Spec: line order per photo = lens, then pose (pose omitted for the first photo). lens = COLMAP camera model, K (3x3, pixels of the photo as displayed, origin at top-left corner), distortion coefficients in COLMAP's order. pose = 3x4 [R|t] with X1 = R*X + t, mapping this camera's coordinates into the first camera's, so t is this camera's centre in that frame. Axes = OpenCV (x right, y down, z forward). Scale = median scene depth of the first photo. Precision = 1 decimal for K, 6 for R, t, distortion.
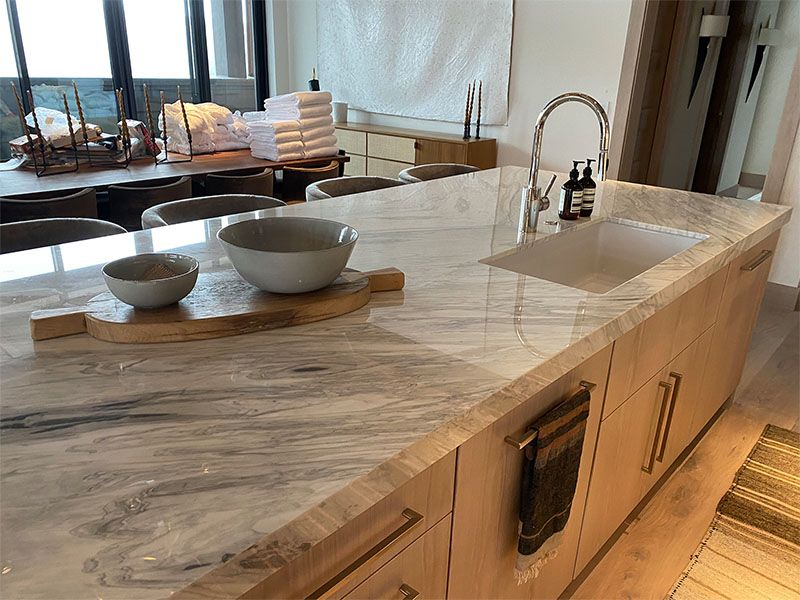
lens RADIAL K [[623.1, 0, 400.0], [0, 623.1, 300.0], [0, 0, 1]] dist [0.049957, -0.084992]
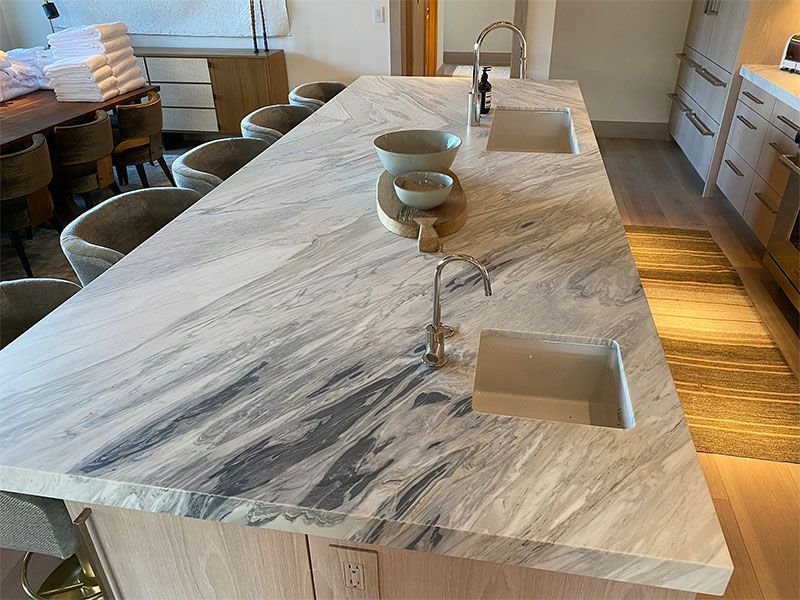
lens RADIAL K [[623.1, 0, 400.0], [0, 623.1, 300.0], [0, 0, 1]] dist [0.049957, -0.084992]
pose [[0.841603, -0.296959, 0.451131, -0.326500], [0.221077, 0.951509, 0.213906, -0.034910], [-0.492777, -0.080289, 0.866444, -0.086346]]
